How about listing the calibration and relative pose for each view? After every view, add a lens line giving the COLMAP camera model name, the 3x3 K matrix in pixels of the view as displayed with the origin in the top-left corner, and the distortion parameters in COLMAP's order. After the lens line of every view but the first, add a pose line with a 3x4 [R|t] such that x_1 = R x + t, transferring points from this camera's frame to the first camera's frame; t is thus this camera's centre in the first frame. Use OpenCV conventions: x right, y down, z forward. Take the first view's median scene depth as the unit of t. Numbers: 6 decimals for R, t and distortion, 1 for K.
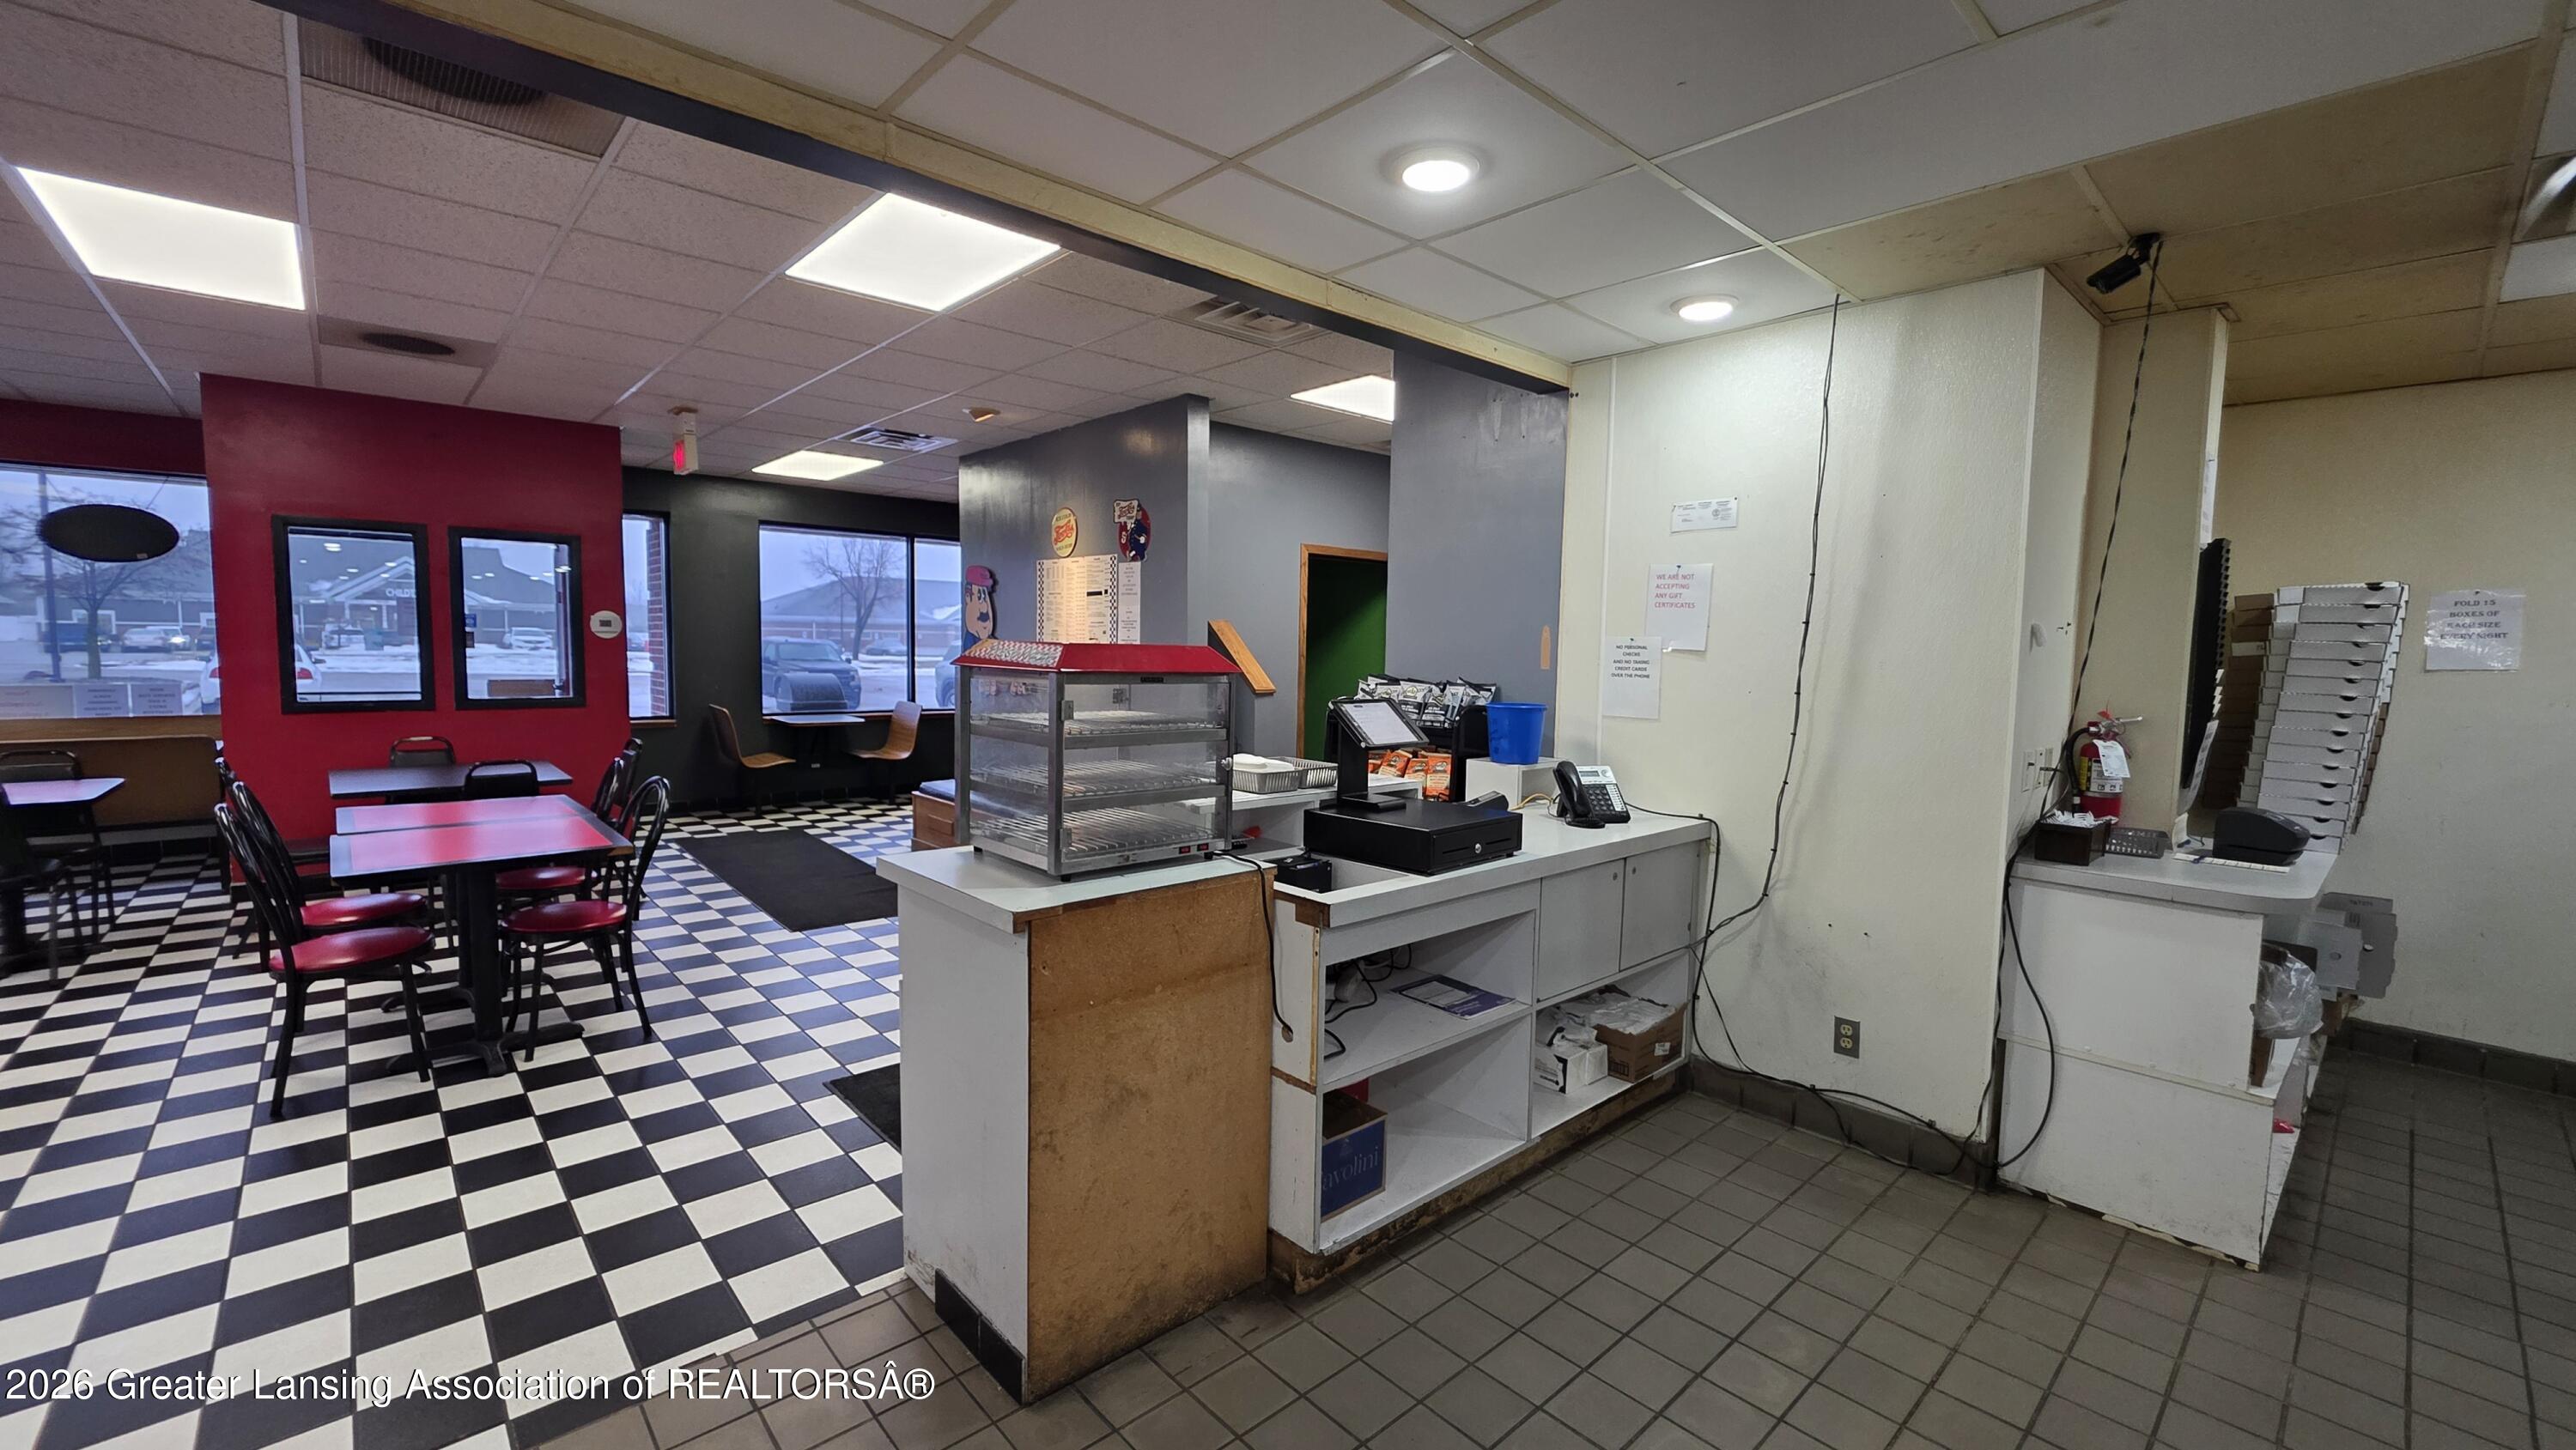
lens RADIAL K [[1032.9, 0, 1287.5], [0, 1032.9, 727.6], [0, 0, 1]] dist [0.001525, -0.000188]
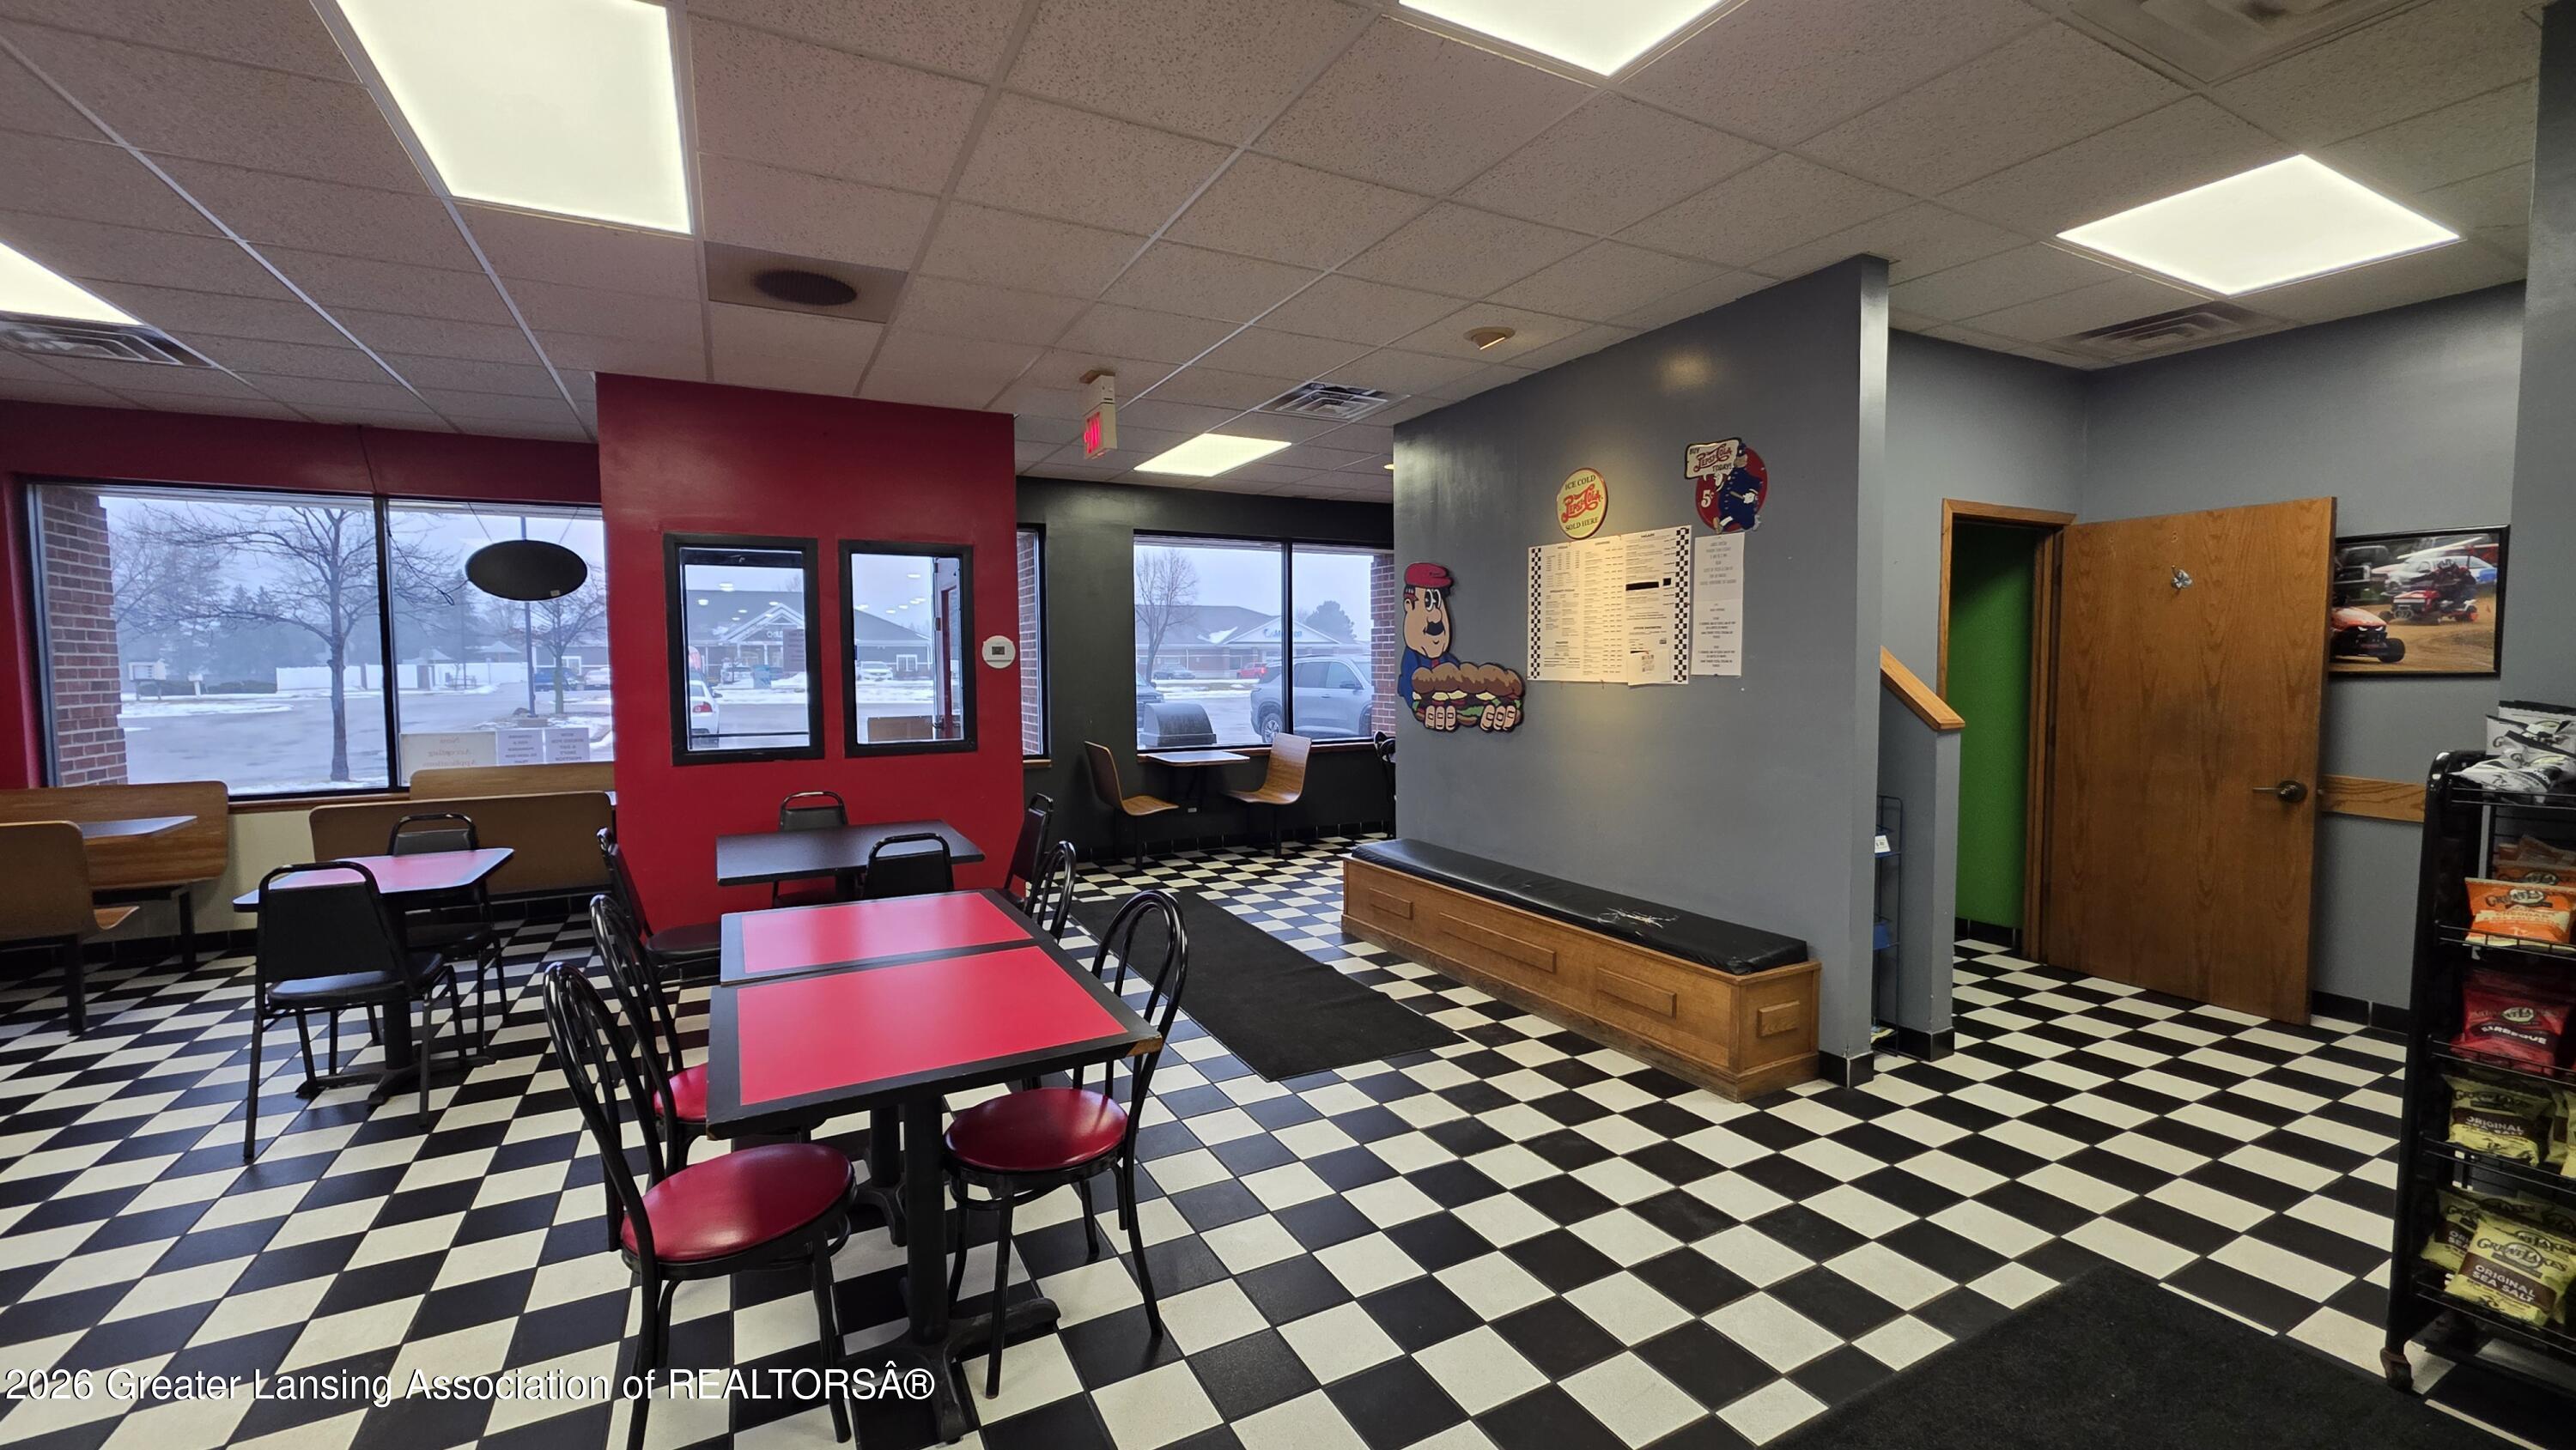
lens RADIAL K [[1032.9, 0, 1288.5], [0, 1032.9, 726.2], [0, 0, 1]] dist [0.001525, -0.000188]
pose [[0.969155, -0.010168, -0.246241, -0.259875], [0.005692, 0.999806, -0.018882, -0.025644], [0.246385, 0.016898, 0.969025, 0.287433]]
